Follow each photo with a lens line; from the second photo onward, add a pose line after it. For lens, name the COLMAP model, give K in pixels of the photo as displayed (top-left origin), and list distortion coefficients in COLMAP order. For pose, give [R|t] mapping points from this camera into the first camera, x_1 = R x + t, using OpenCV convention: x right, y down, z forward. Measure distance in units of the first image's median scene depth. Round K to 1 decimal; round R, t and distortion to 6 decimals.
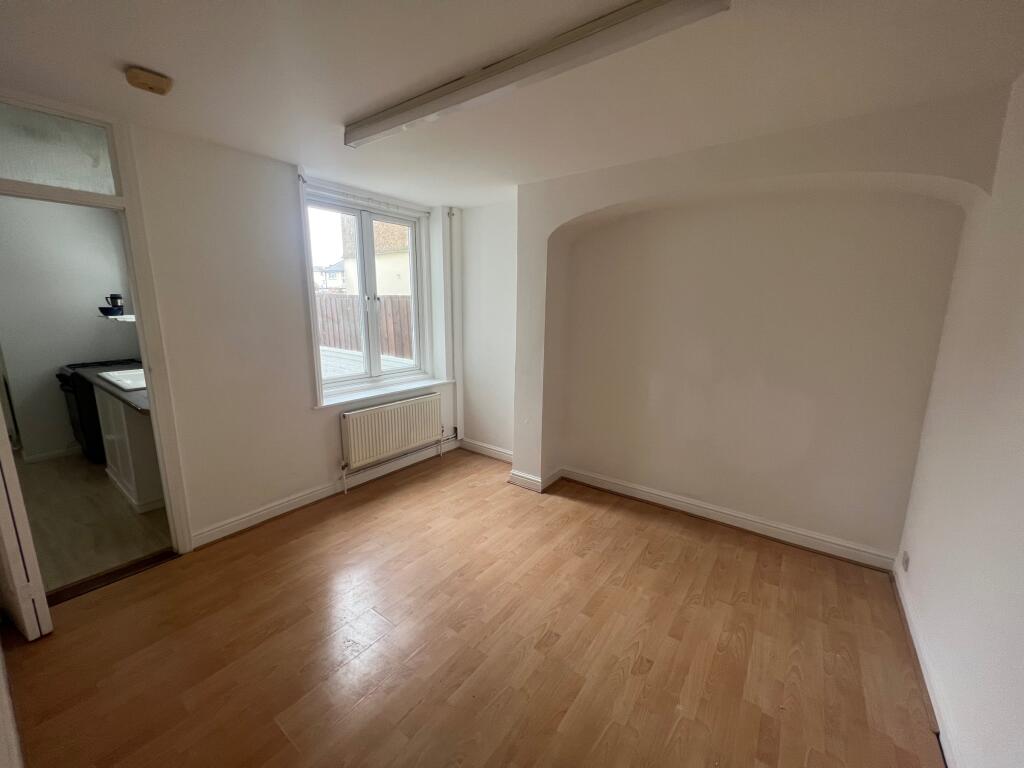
lens RADIAL K [[409.8, 0, 508.9], [0, 409.8, 383.7], [0, 0, 1]] dist [0.002380, 0.000088]
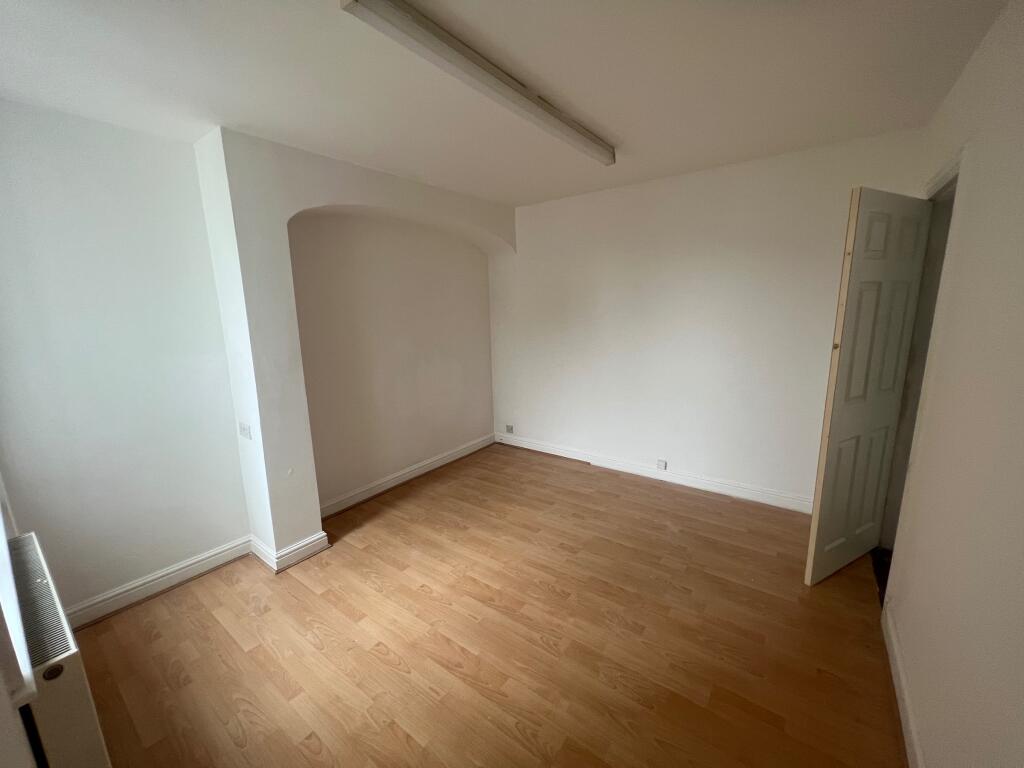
lens RADIAL K [[409.8, 0, 508.0], [0, 409.8, 383.2], [0, 0, 1]] dist [0.002380, 0.000088]
pose [[0.008306, -0.198108, 0.980145, -0.765679], [0.213135, 0.958006, 0.191827, -0.137151], [-0.976987, 0.207310, 0.050181, 0.683260]]
